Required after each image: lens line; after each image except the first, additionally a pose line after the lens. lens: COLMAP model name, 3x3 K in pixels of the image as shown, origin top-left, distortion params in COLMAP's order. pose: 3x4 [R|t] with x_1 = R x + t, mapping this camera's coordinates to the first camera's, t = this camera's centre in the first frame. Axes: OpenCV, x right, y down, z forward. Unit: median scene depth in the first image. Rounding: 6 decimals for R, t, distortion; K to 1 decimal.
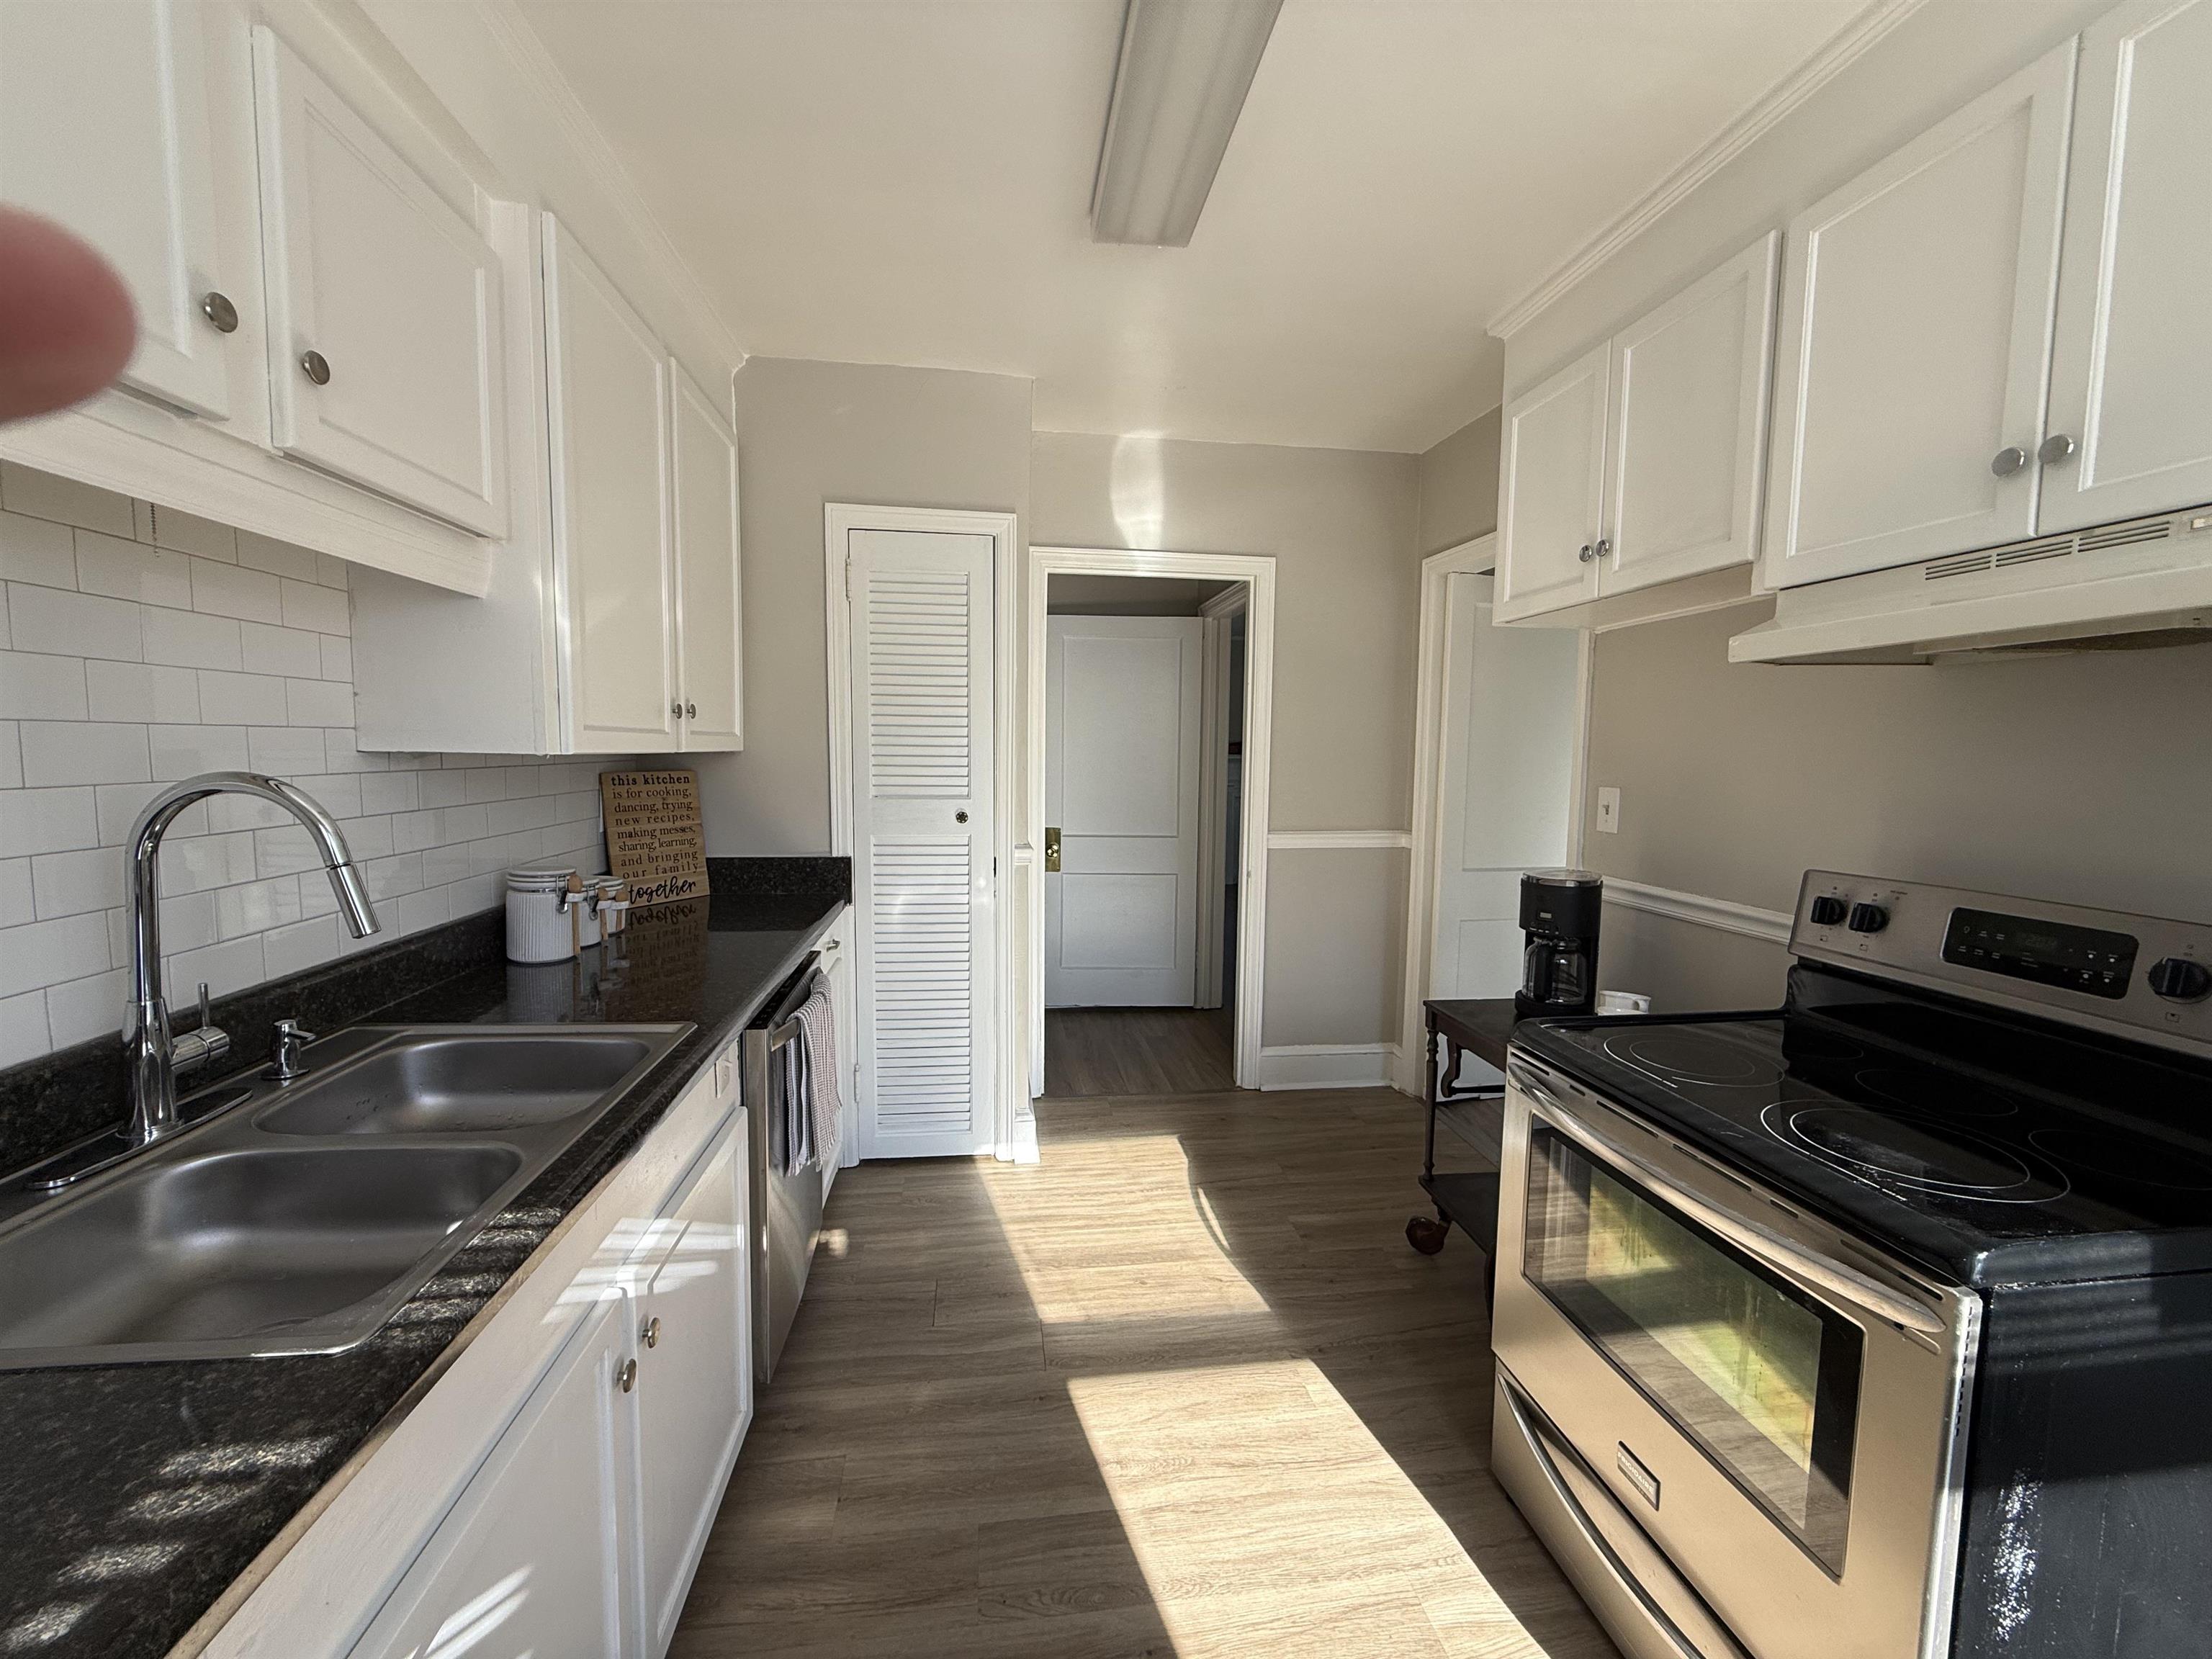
lens RADIAL K [[890.4, 0, 1106.8], [0, 890.4, 823.3], [0, 0, 1]] dist [-0.000033, 0.000004]
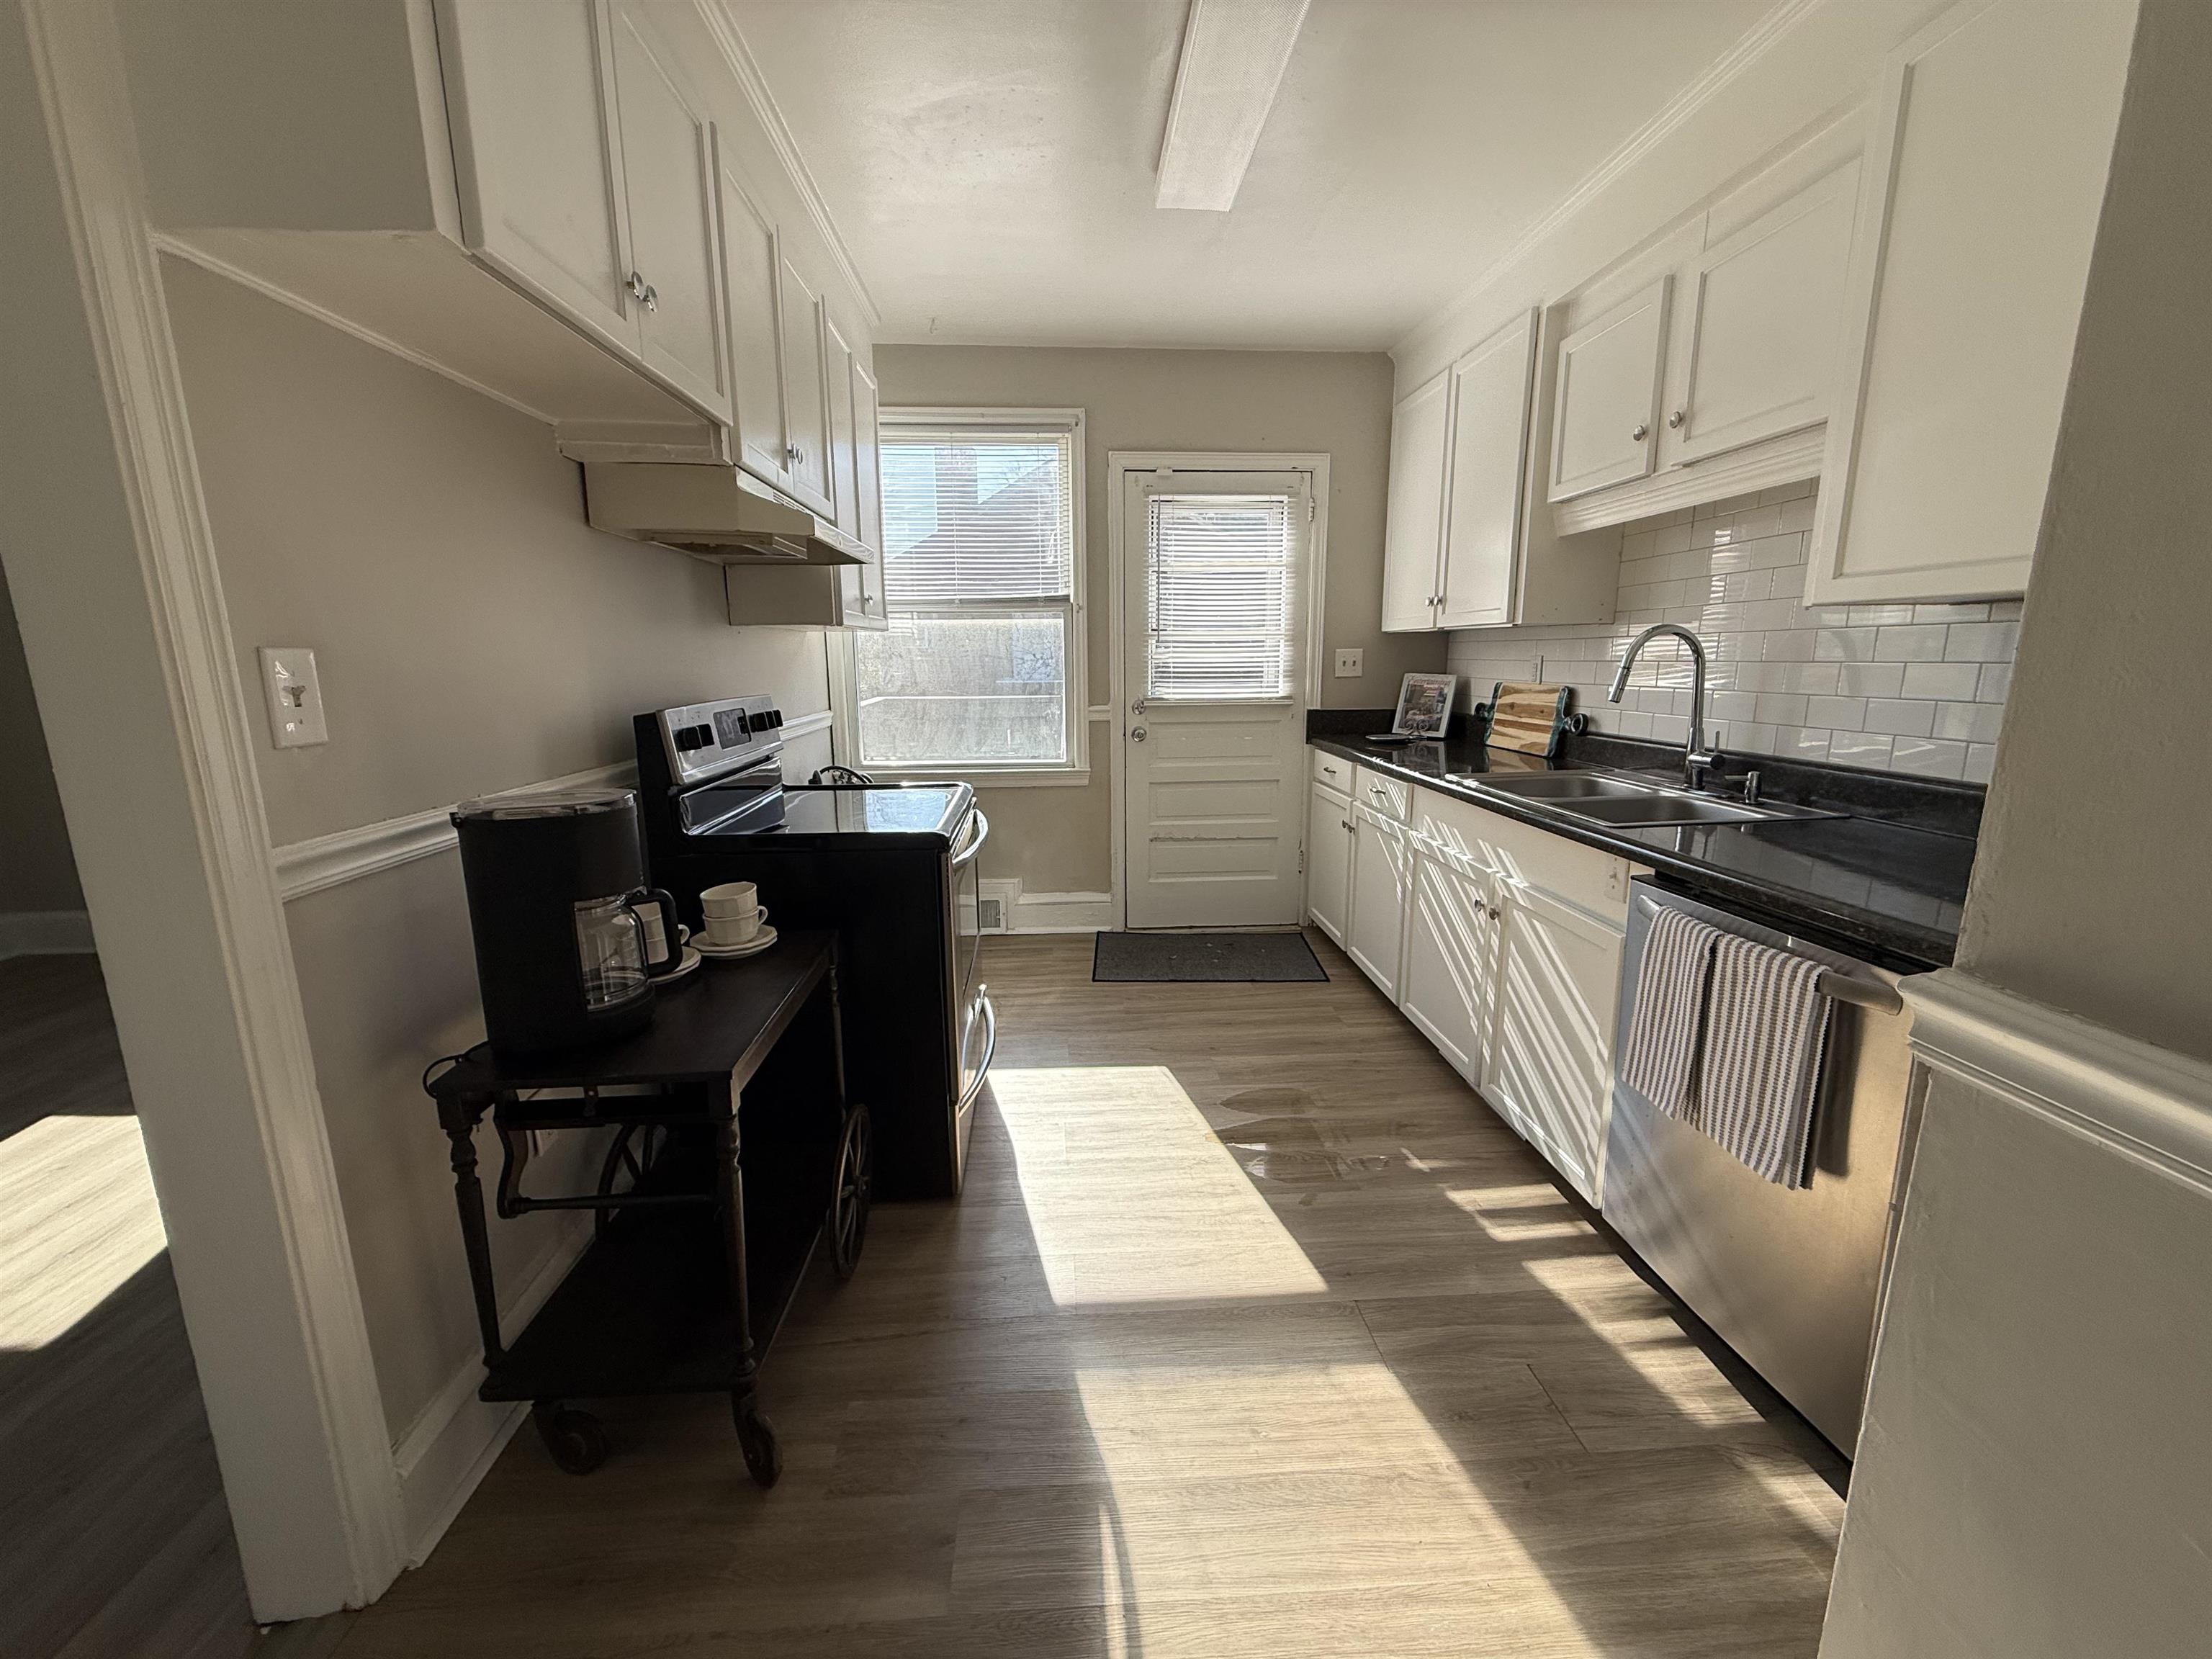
lens RADIAL K [[890.4, 0, 1104.2], [0, 890.4, 827.5], [0, 0, 1]] dist [-0.000033, 0.000004]
pose [[-0.997111, -0.020226, 0.073221, 0.117771], [0.001062, 0.960093, 0.279680, -0.087957], [-0.075955, 0.278949, -0.957297, 1.583845]]
